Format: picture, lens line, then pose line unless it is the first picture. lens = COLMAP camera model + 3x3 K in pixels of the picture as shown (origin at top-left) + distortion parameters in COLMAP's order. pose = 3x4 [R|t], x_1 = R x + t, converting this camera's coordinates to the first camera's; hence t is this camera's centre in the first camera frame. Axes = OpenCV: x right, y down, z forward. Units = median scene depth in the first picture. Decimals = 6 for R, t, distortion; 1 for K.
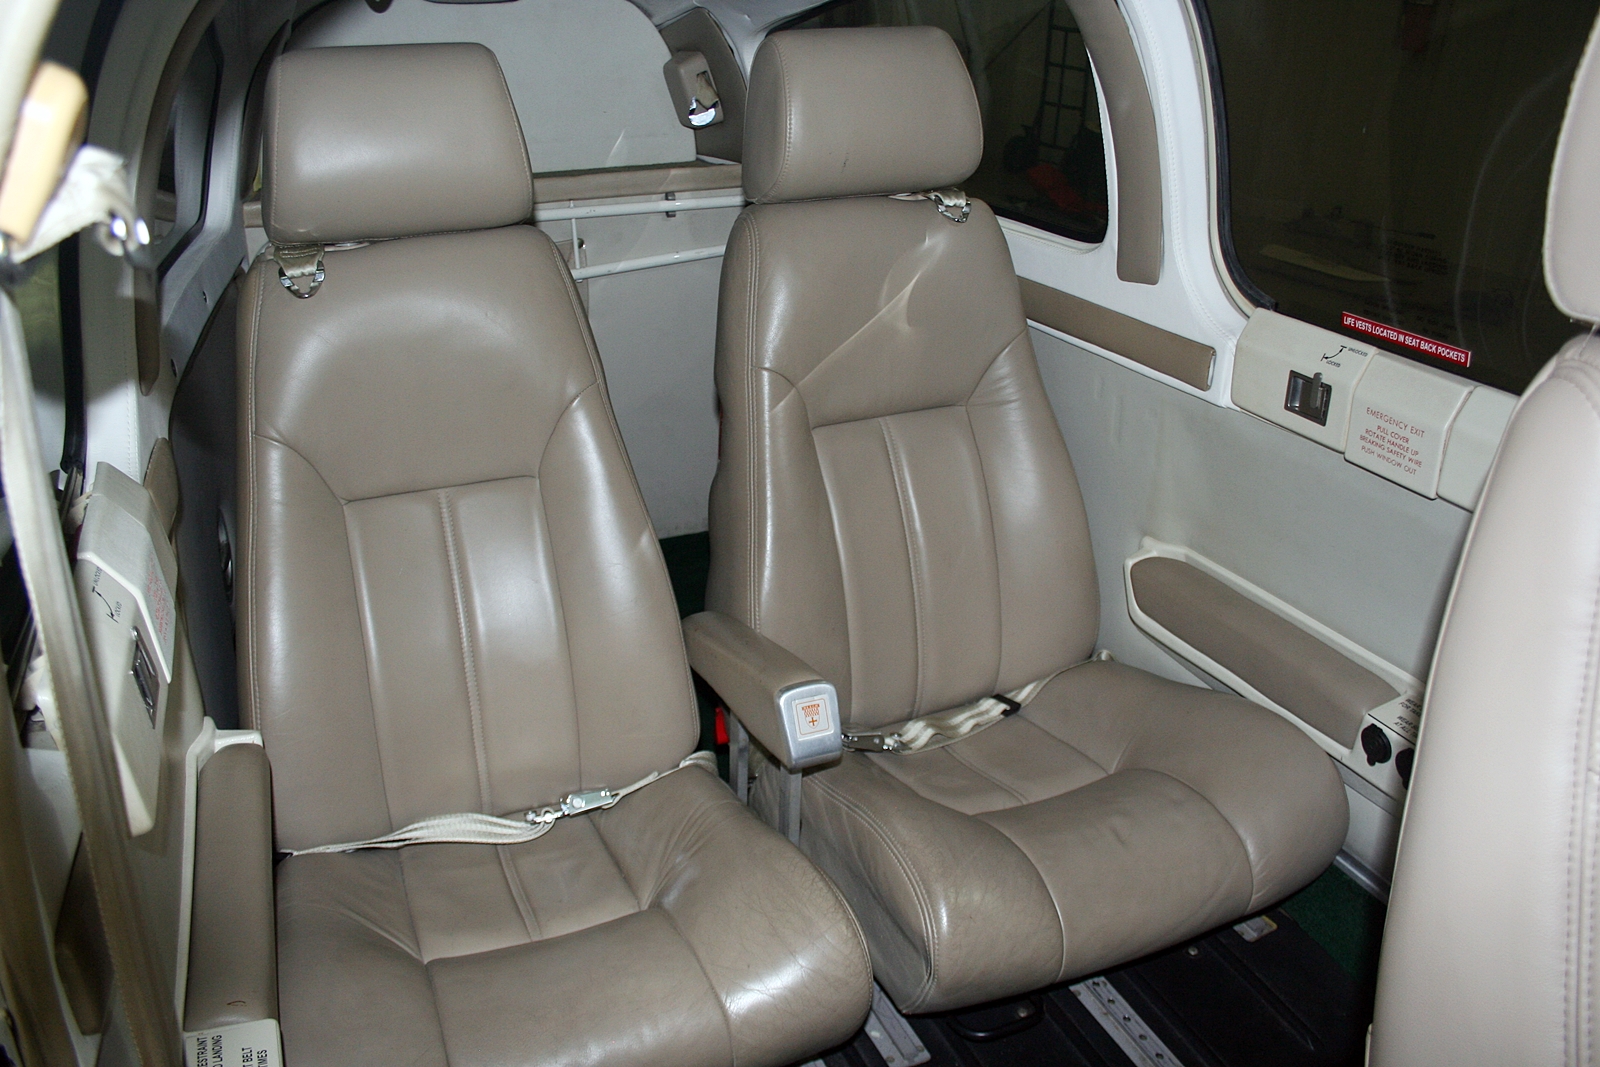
lens RADIAL K [[1302.8, 0, 800.0], [0, 1302.8, 533.5], [0, 0, 1]] dist [-0.150723, 0.115625]
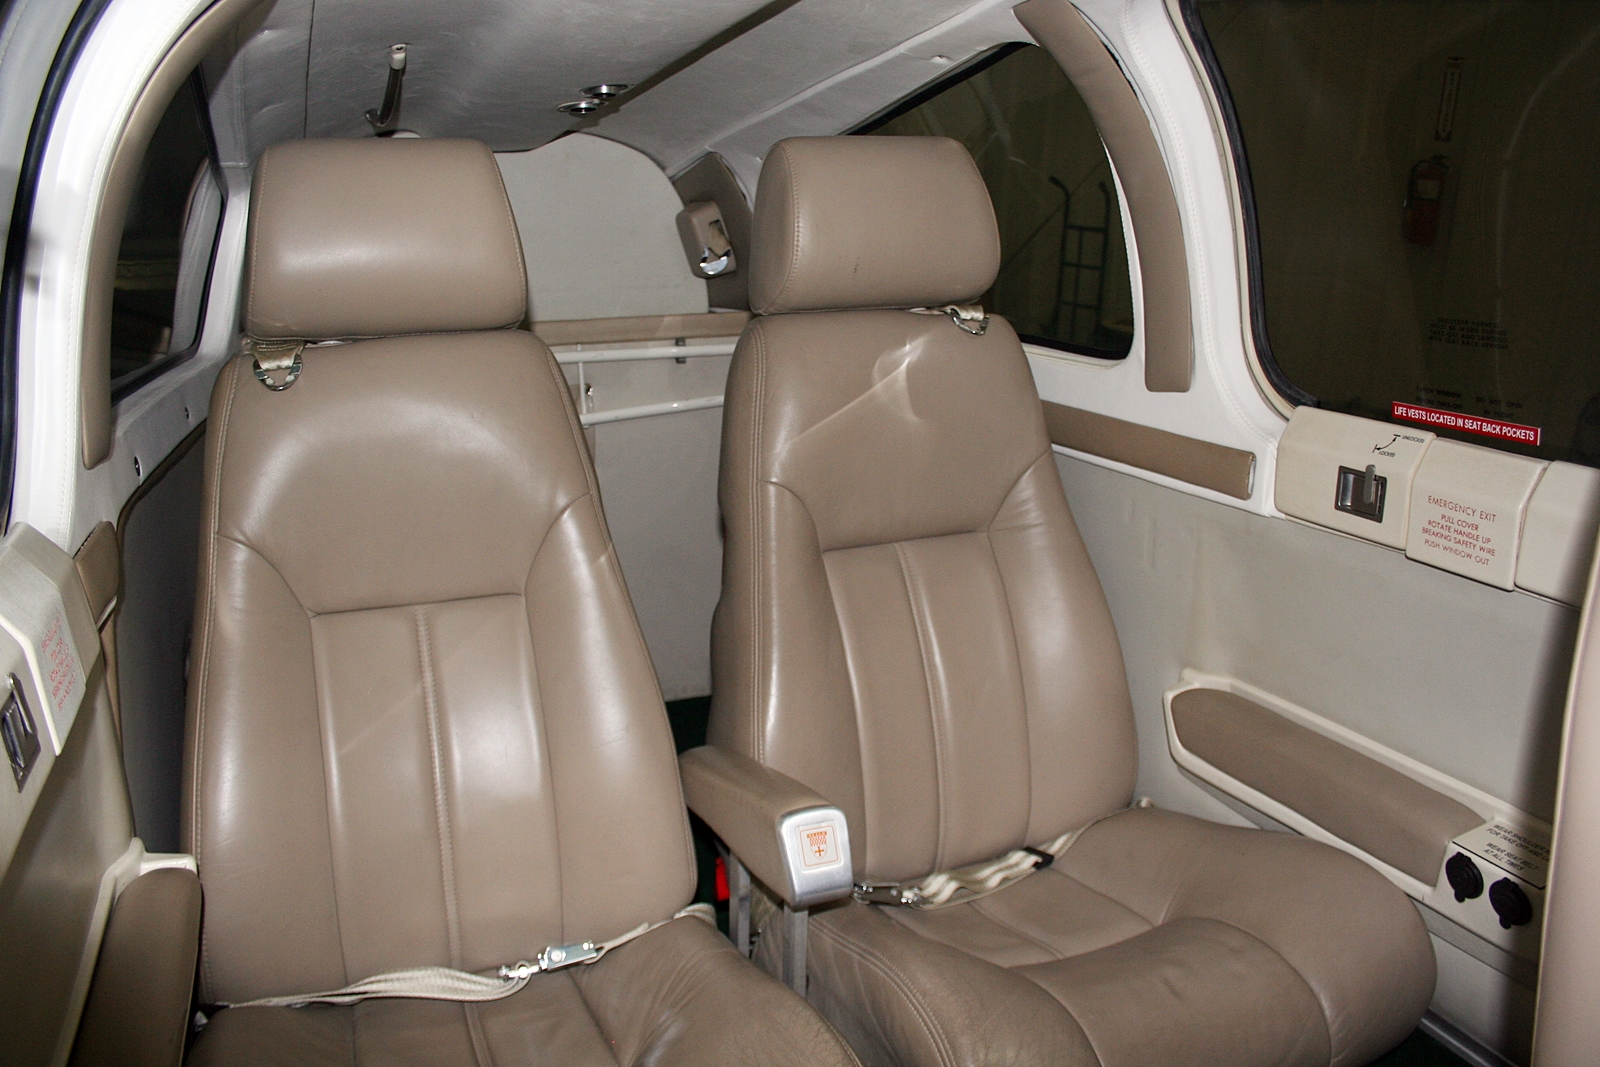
lens RADIAL K [[1302.8, 0, 800.0], [0, 1302.8, 533.5], [0, 0, 1]] dist [-0.150723, 0.115625]
pose [[0.999853, -0.000931, -0.017100, 0.010194], [-0.001834, 0.986957, -0.160974, 0.062233], [0.017027, 0.160982, 0.986811, 0.086536]]
